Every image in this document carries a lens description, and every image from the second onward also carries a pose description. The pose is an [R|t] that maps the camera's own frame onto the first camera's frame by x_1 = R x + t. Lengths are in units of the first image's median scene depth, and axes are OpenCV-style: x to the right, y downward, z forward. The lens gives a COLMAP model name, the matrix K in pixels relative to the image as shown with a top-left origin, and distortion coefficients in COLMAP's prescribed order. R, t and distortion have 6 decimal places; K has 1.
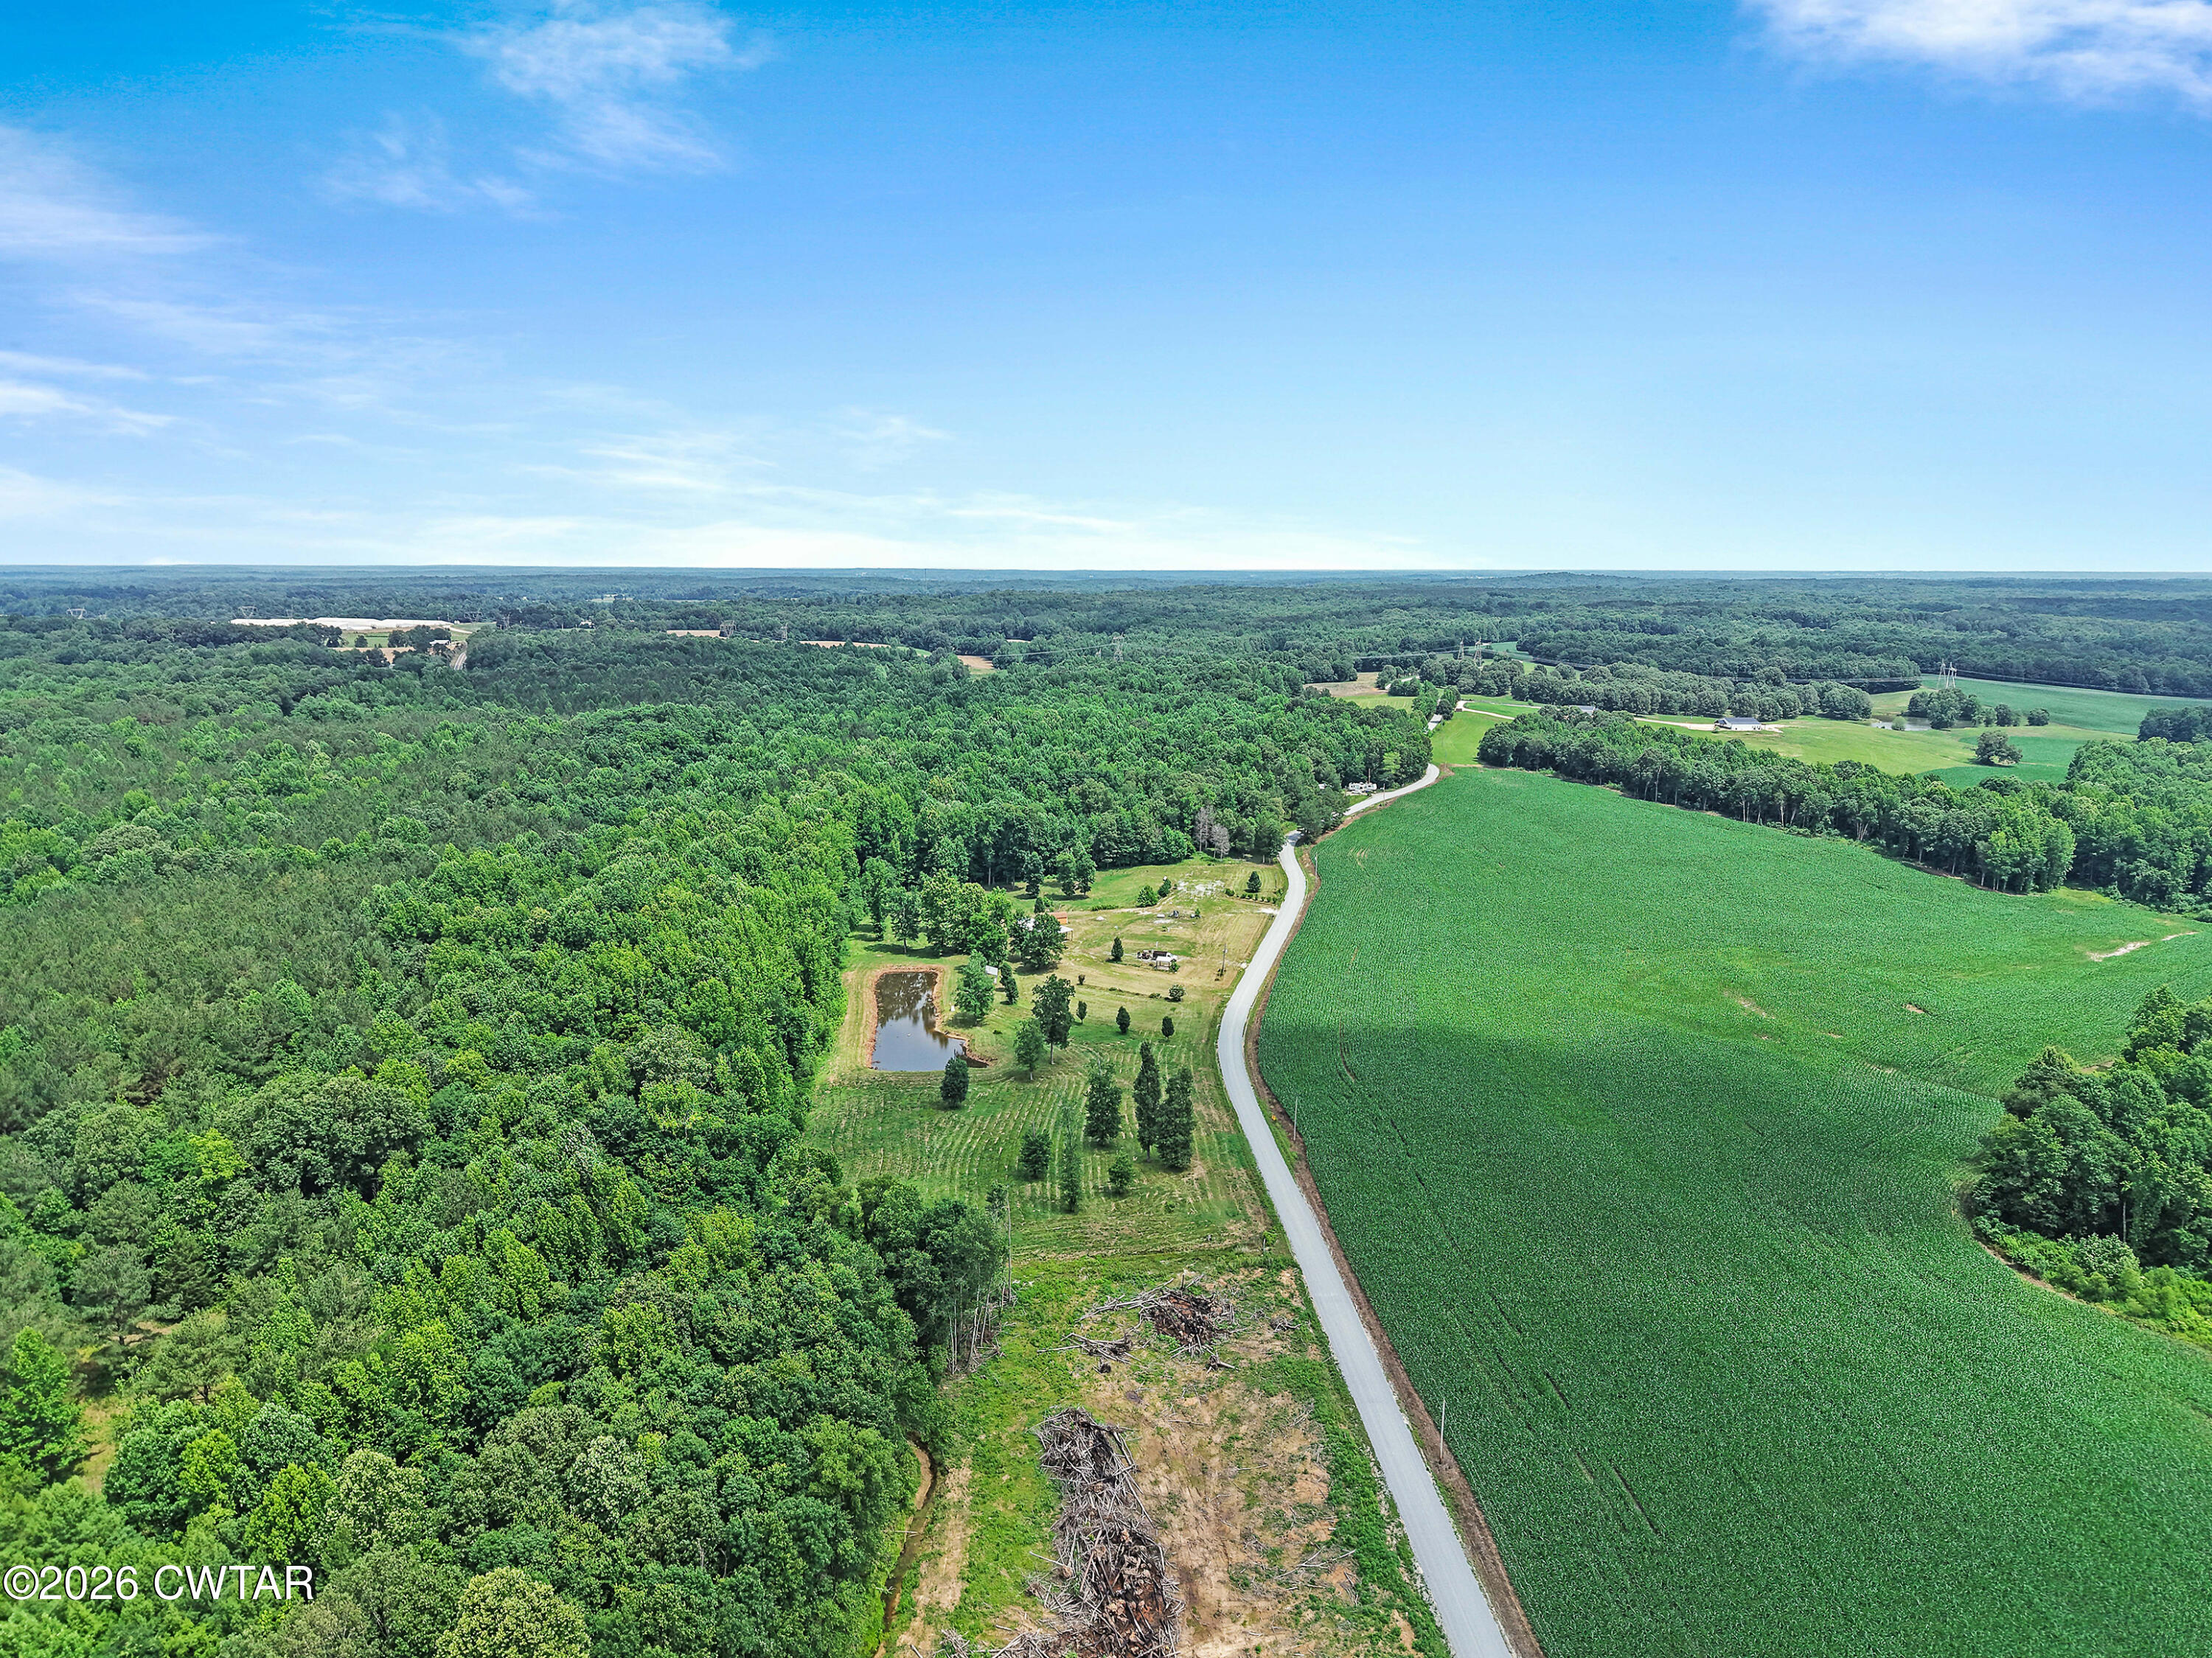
lens RADIAL K [[1537.9, 0, 1150.4], [0, 1537.9, 795.0], [0, 0, 1]] dist [0.063536, -0.095613]
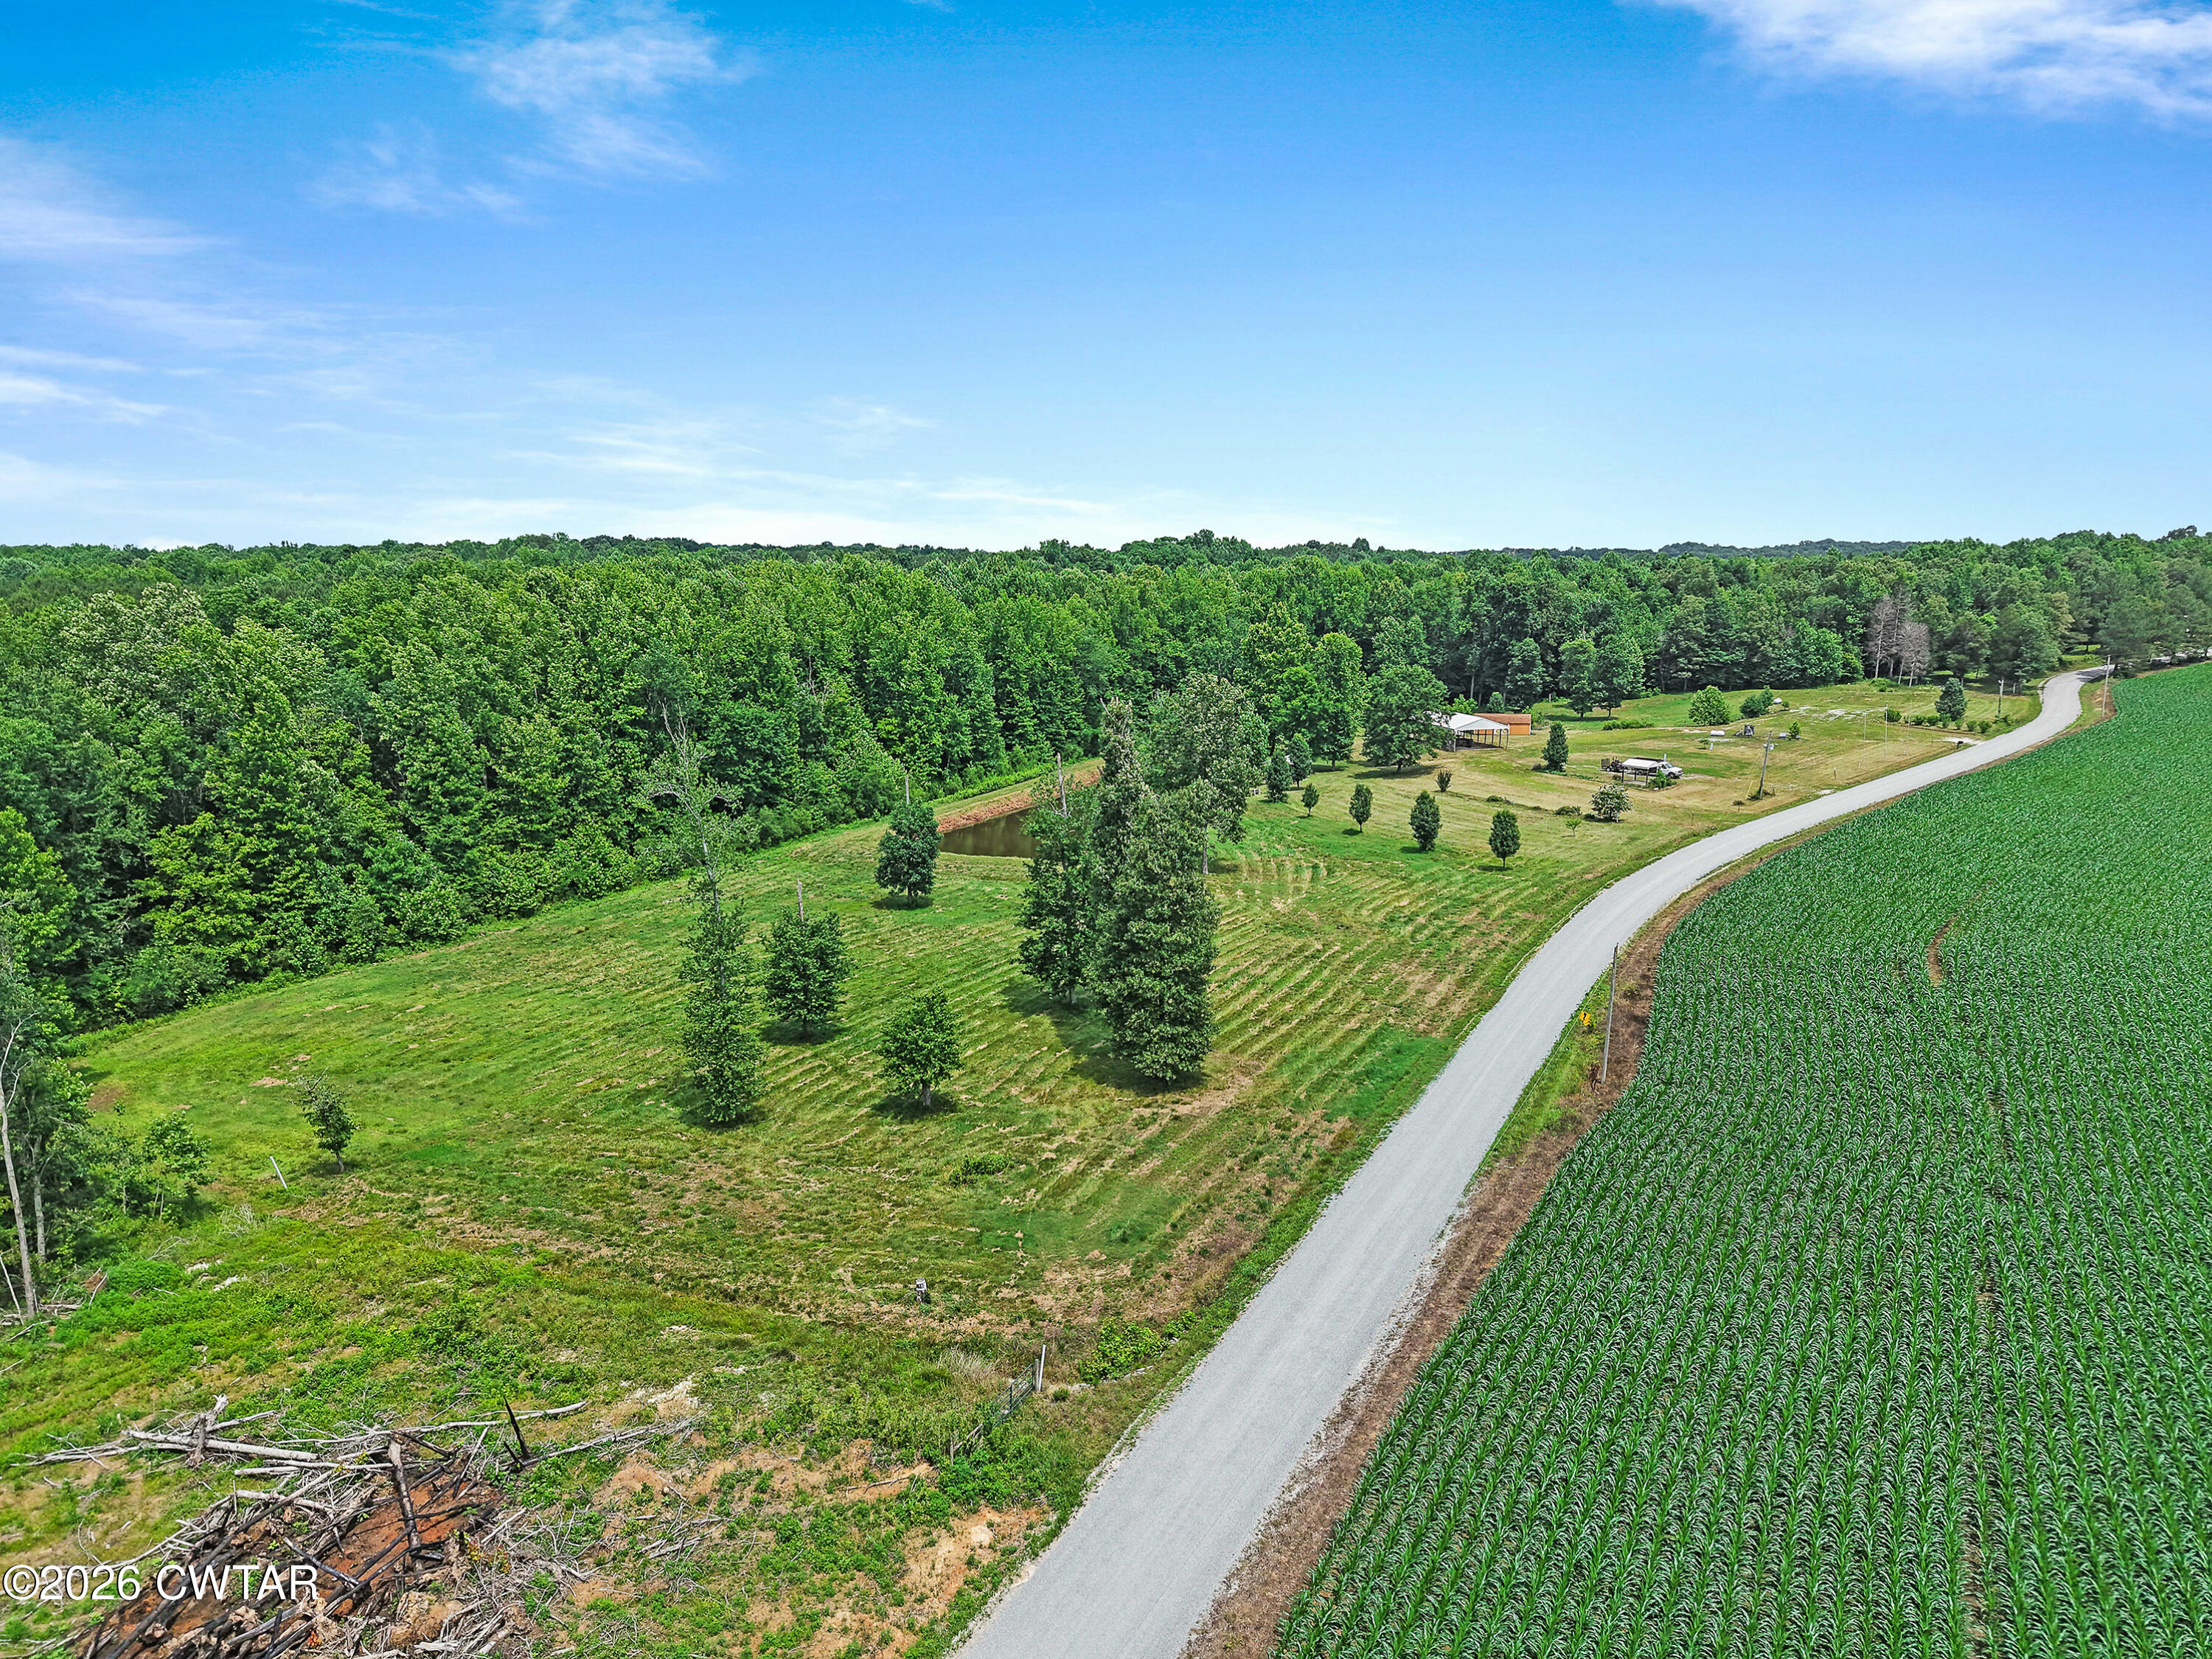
lens RADIAL K [[1553.0, 0, 1063.1], [0, 1553.0, 825.8], [0, 0, 1]] dist [0.057915, -0.122172]
pose [[0.842430, 0.091375, -0.531001, 0.079951], [-0.082900, 0.995762, 0.039831, 0.082037], [0.532390, 0.010464, 0.846435, 0.329192]]
